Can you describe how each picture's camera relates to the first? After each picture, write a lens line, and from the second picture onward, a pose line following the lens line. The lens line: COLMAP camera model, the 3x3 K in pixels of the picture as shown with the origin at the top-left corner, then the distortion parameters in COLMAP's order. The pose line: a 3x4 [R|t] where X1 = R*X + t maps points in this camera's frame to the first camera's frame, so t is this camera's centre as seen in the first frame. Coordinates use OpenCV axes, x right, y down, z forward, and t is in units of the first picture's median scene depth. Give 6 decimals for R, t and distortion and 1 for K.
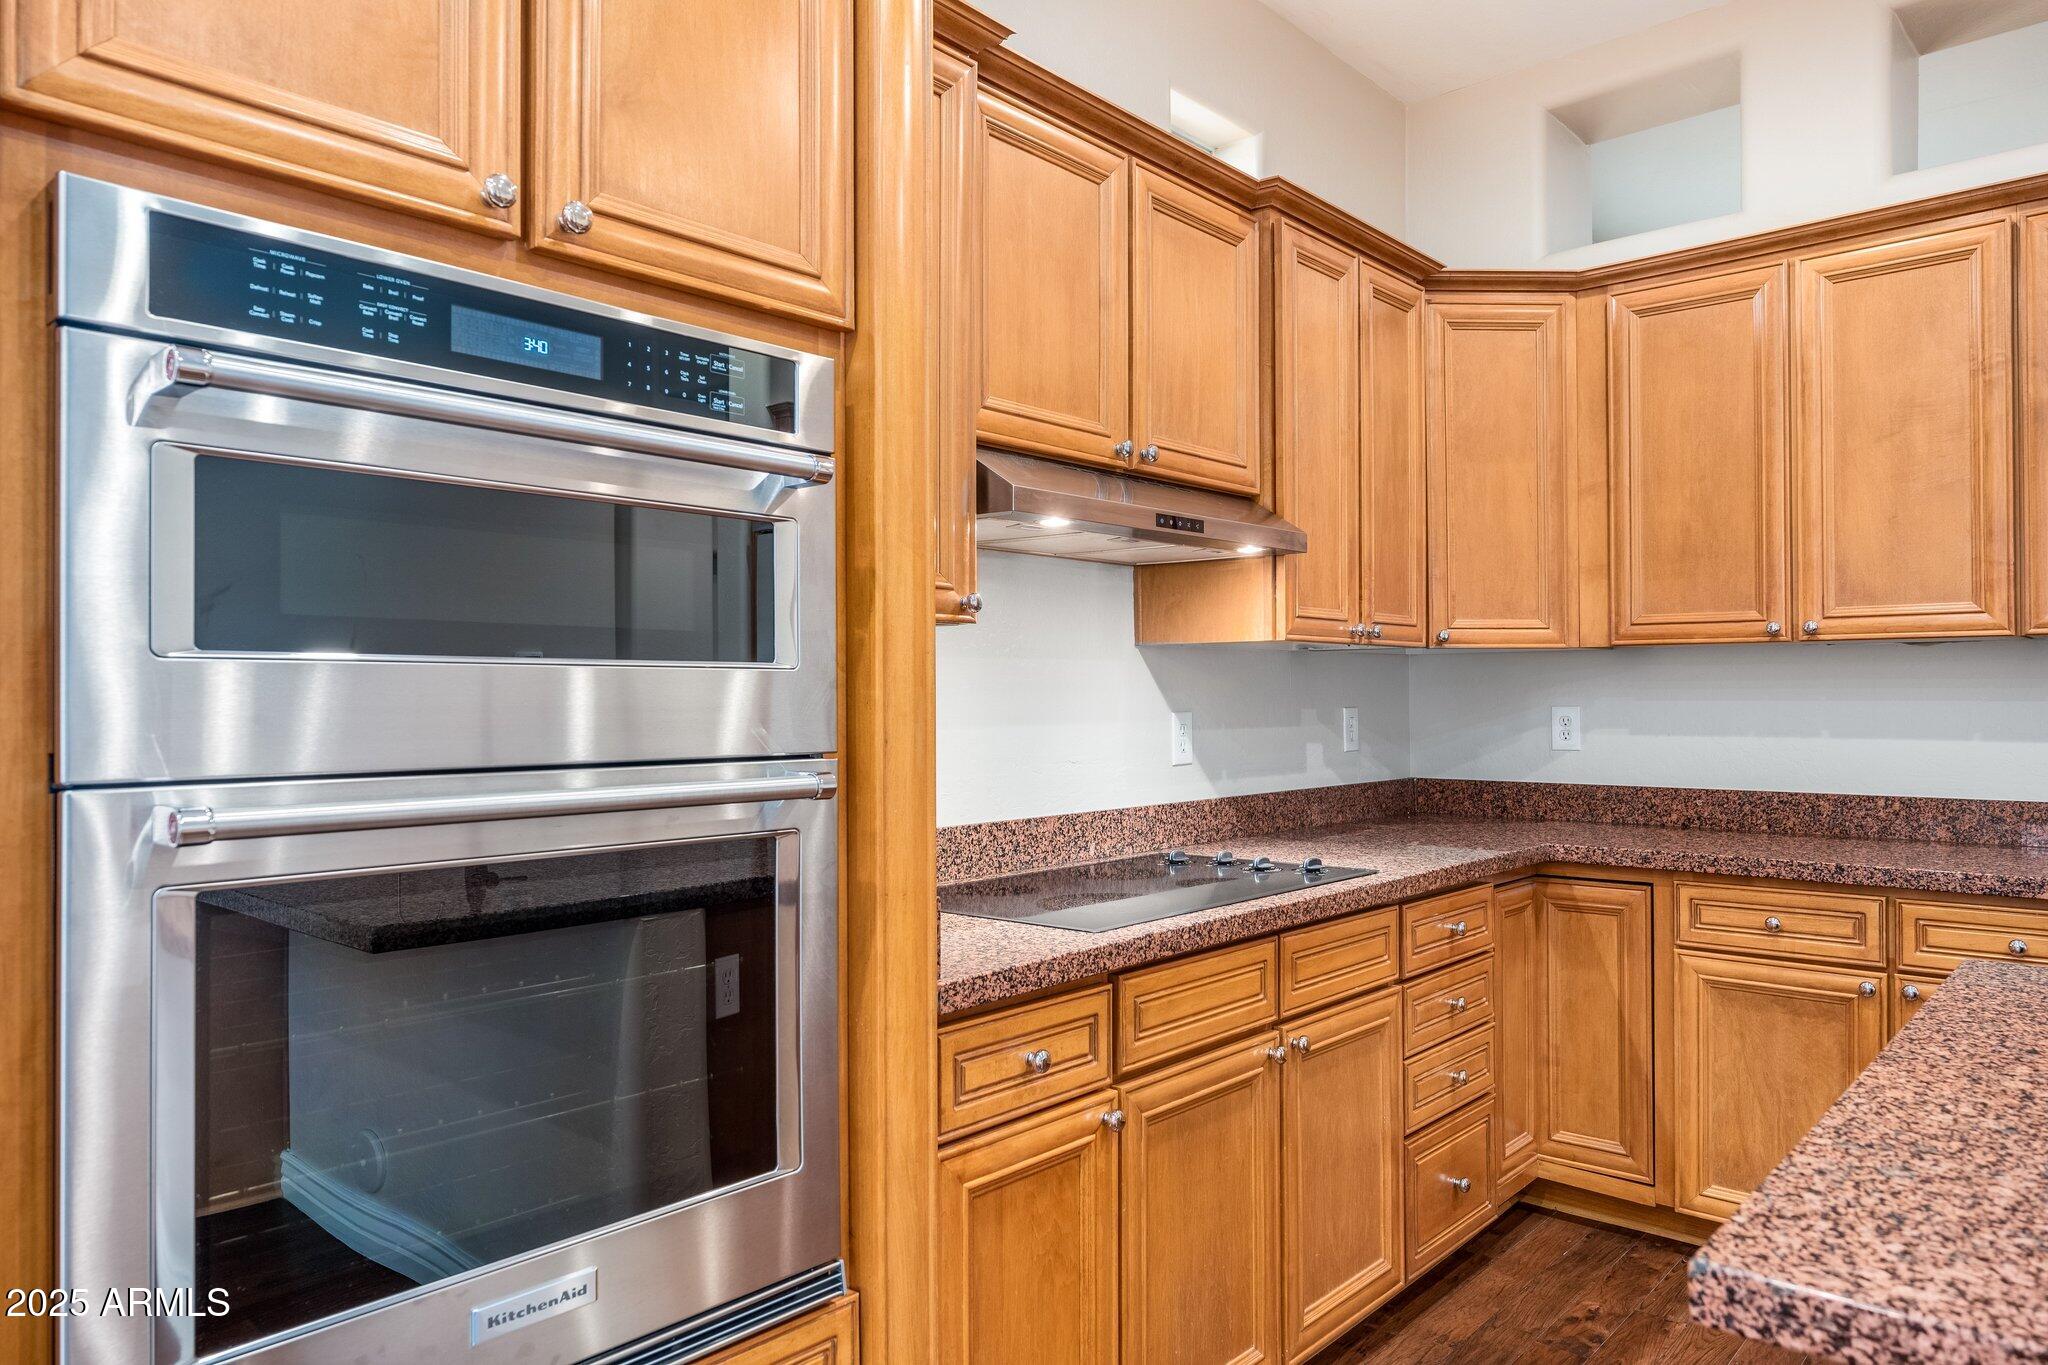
lens RADIAL K [[1346.3, 0, 1014.2], [0, 1346.3, 687.7], [0, 0, 1]] dist [-0.005674, 0.000289]
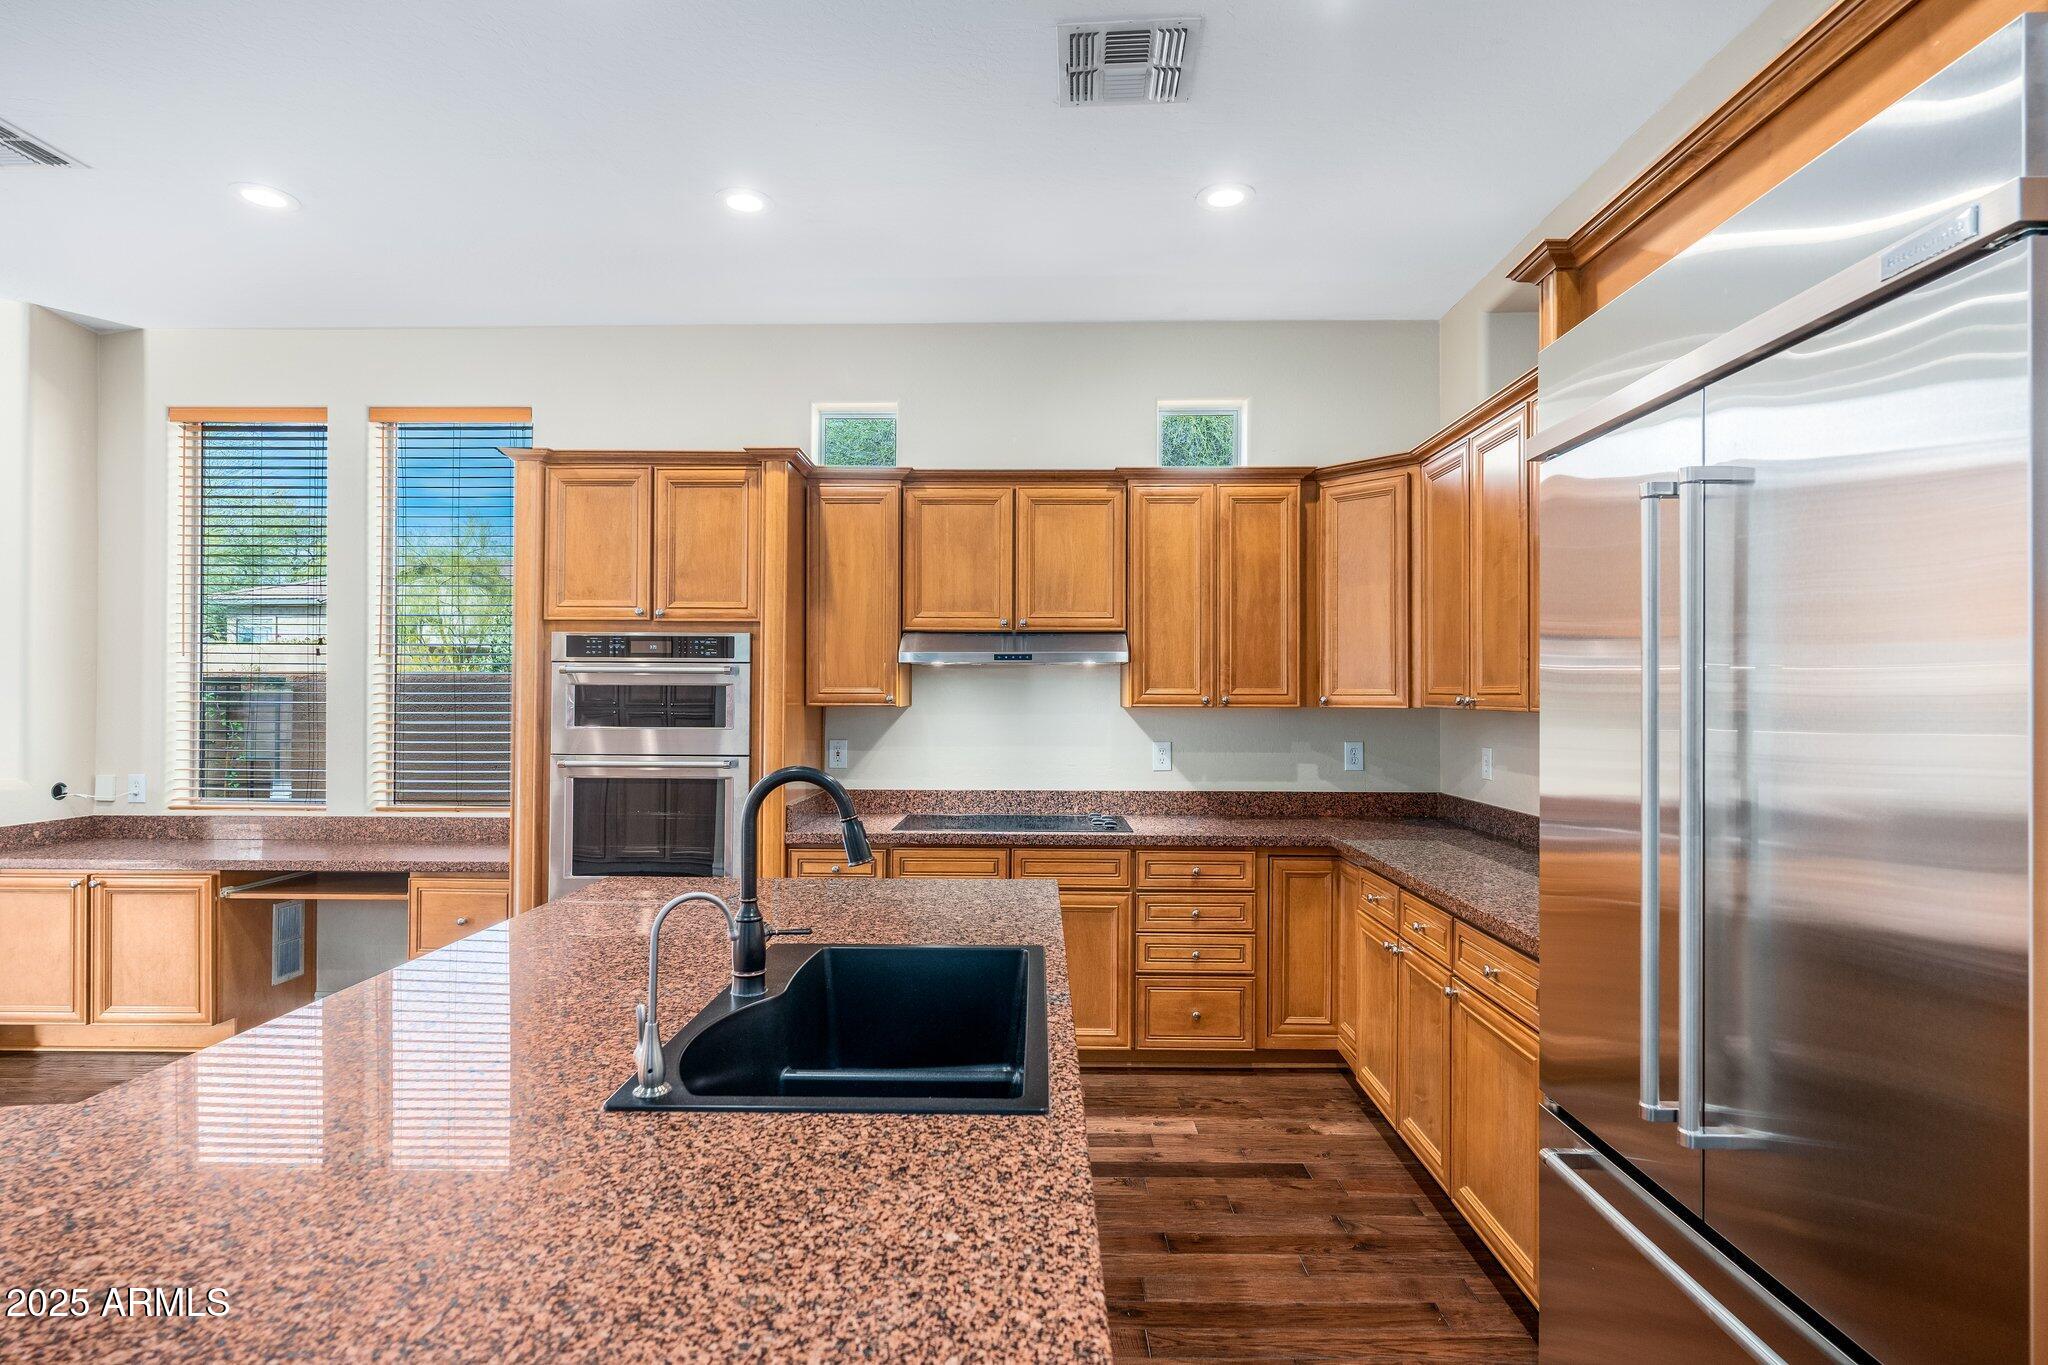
lens RADIAL K [[1027.2, 0, 1021.8], [0, 1027.2, 686.9], [0, 0, 1]] dist [-0.001970, -0.000797]
pose [[0.651138, 0.001211, -0.758959, 1.203877], [0.000120, 0.999999, 0.001698, -0.066897], [0.758960, -0.001197, 0.651137, -0.058616]]
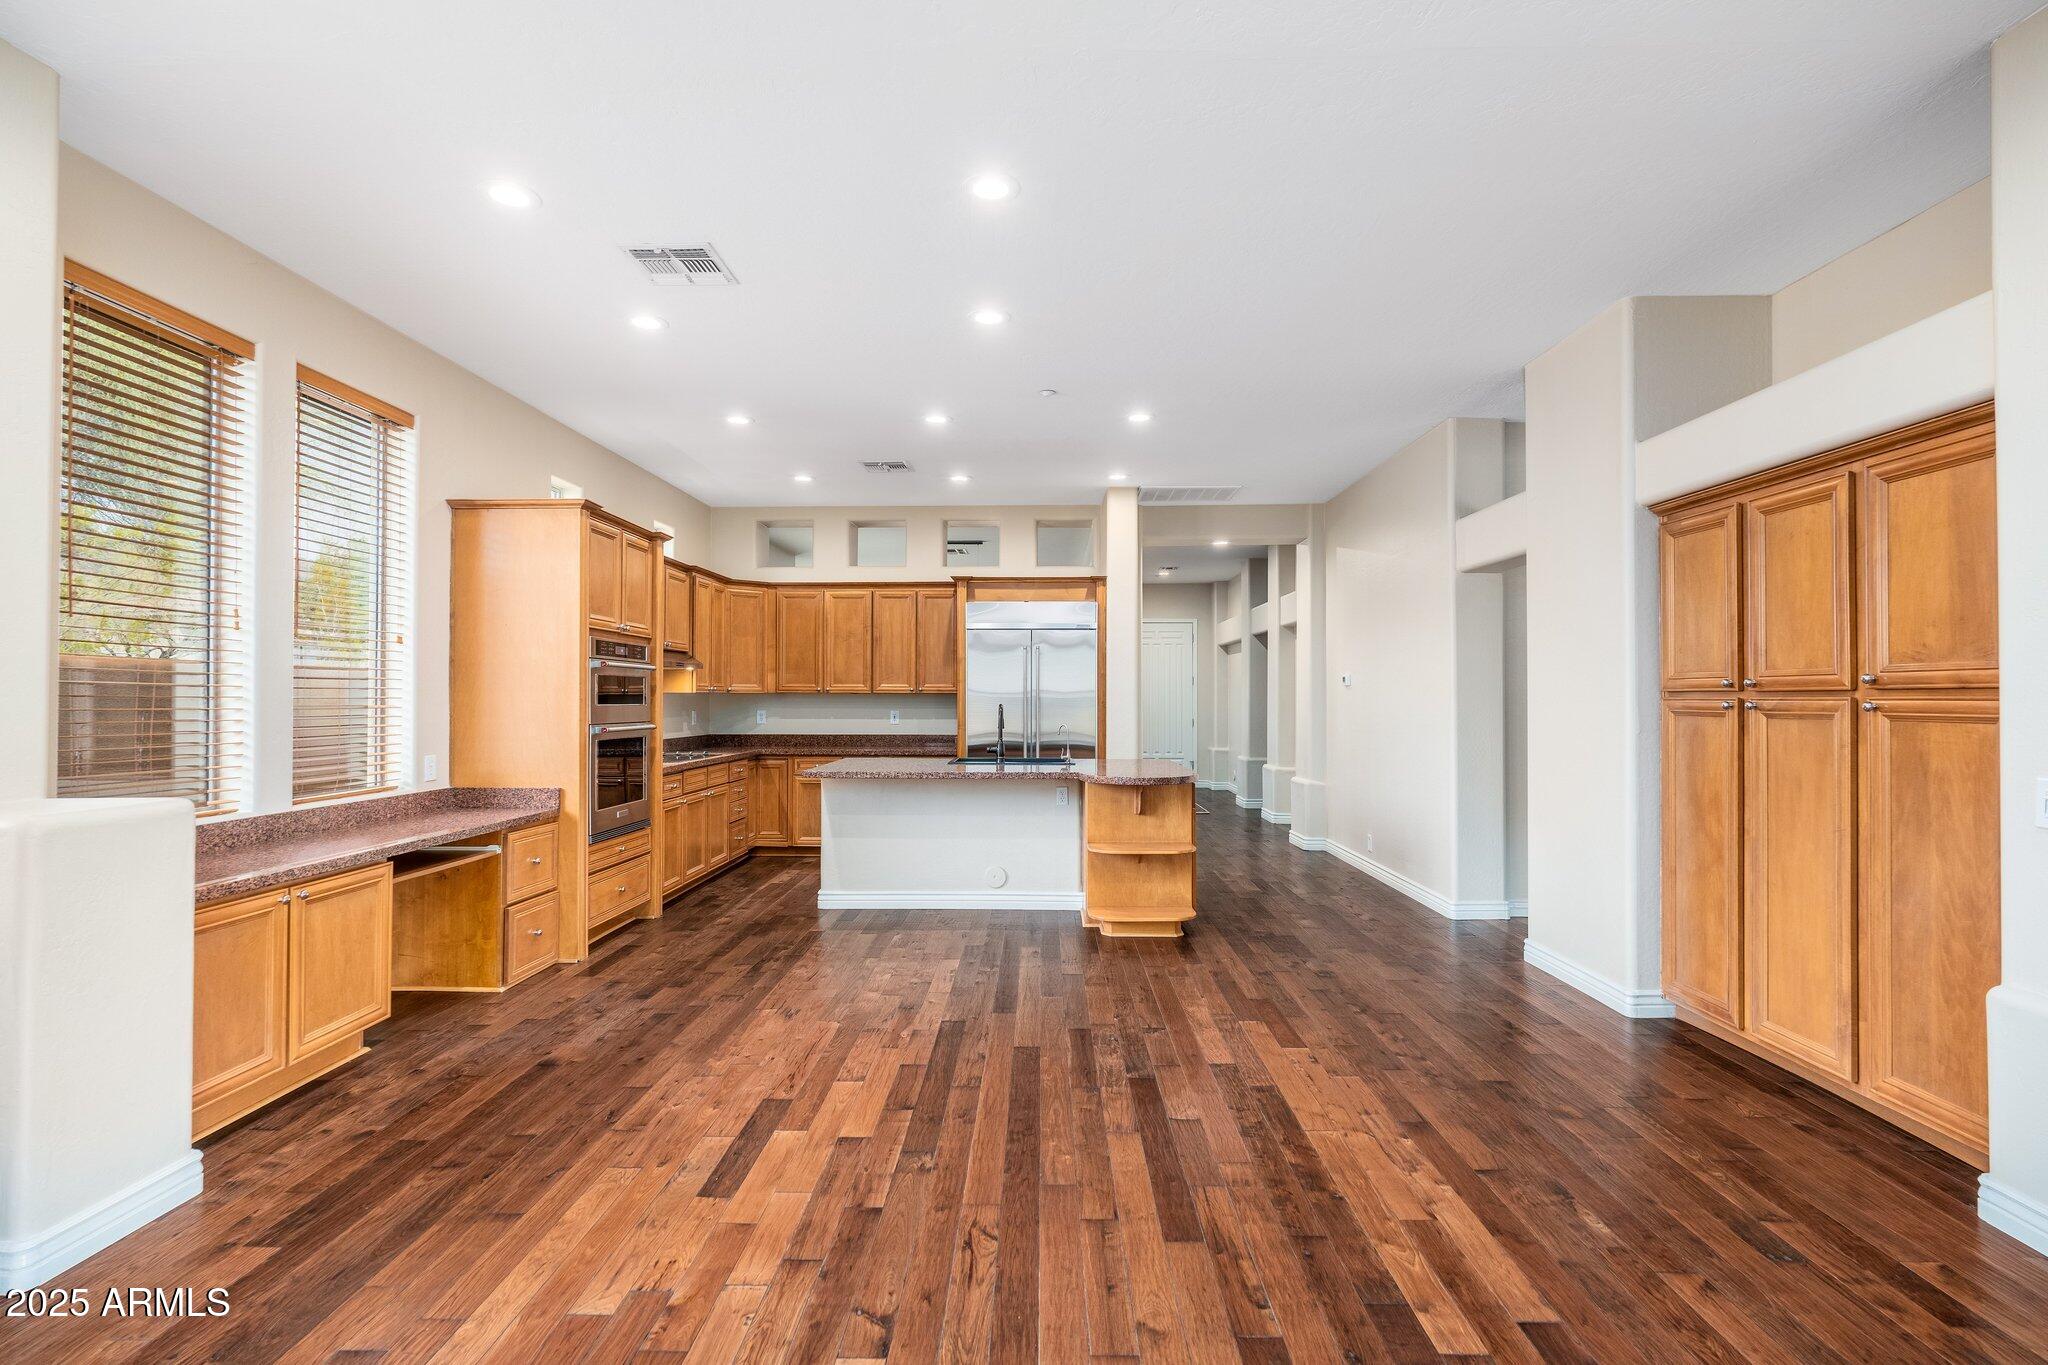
lens RADIAL K [[958.2, 0, 1030.4], [0, 958.2, 685.0], [0, 0, 1]] dist [-0.004363, -0.000477]
pose [[0.755378, 0.014269, 0.655134, -0.801902], [-0.009333, 0.999896, -0.011018, -0.036218], [-0.655223, 0.002208, 0.755432, -1.525437]]
